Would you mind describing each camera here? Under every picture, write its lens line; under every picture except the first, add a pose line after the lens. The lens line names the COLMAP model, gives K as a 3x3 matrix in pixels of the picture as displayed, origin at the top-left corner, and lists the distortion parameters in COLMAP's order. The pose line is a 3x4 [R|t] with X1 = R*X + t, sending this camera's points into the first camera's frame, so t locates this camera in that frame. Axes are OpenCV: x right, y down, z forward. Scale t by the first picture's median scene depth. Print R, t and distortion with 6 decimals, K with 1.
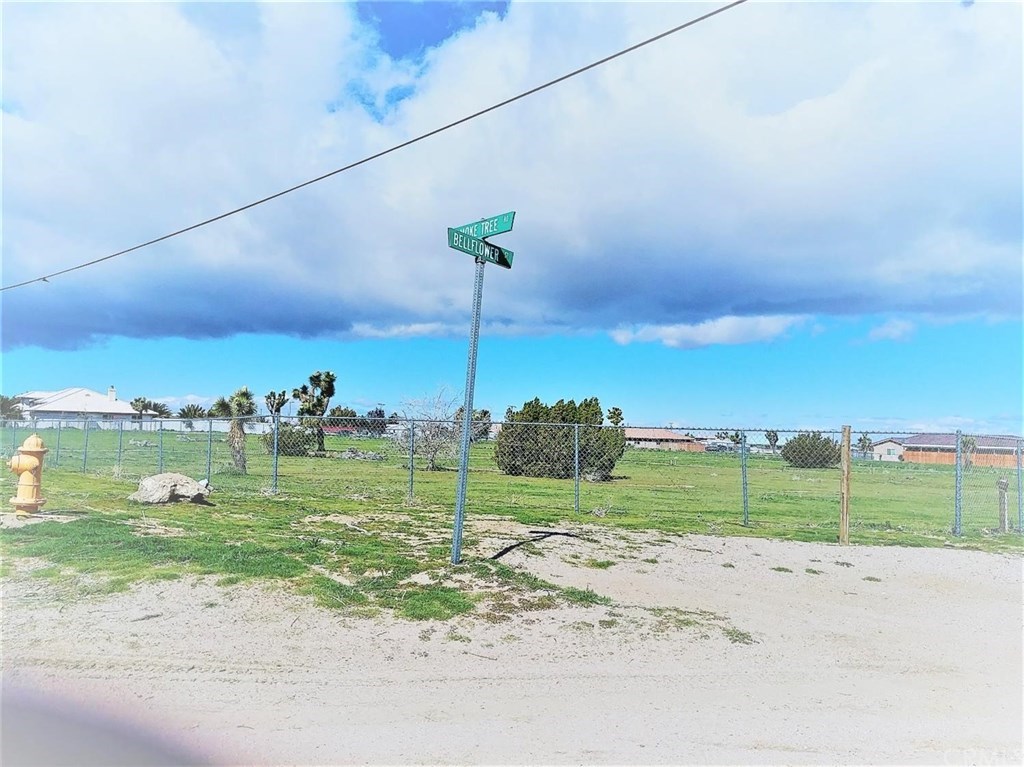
lens RADIAL K [[889.7, 0, 519.0], [0, 889.7, 372.5], [0, 0, 1]] dist [0.086370, -0.128225]
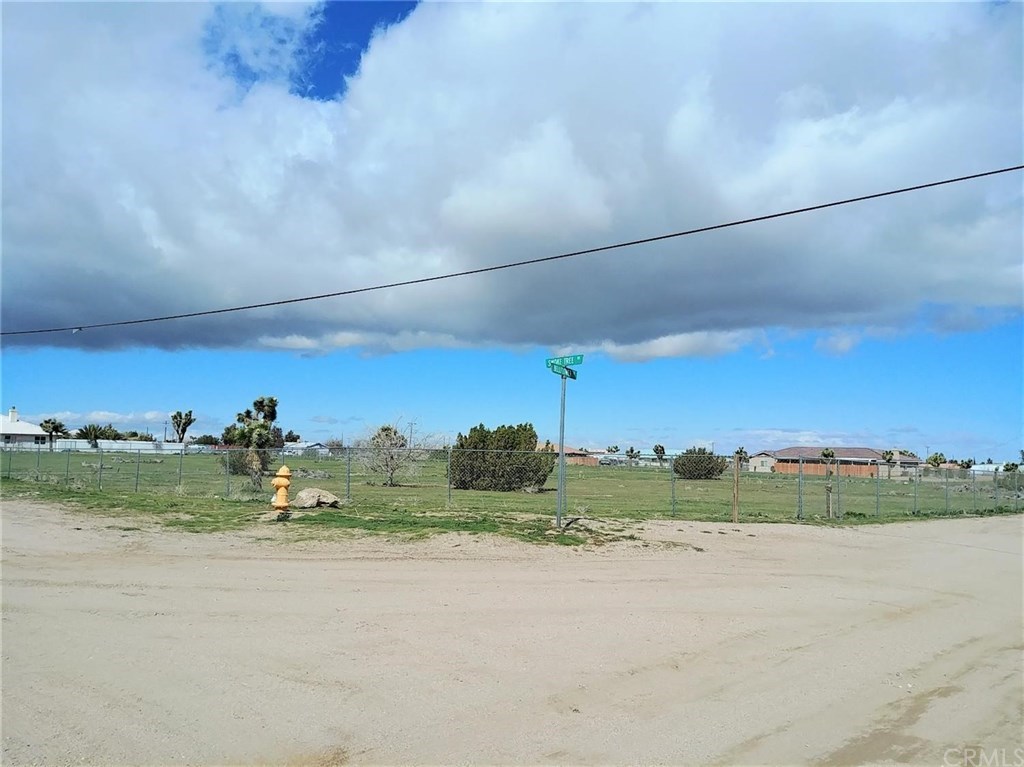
lens RADIAL K [[894.8, 0, 525.4], [0, 894.8, 401.6], [0, 0, 1]] dist [0.077137, -0.081505]
pose [[0.991339, -0.002377, 0.131310, -0.079601], [0.000258, 0.999870, 0.016146, -0.021076], [-0.131331, -0.015972, 0.991210, -0.197191]]
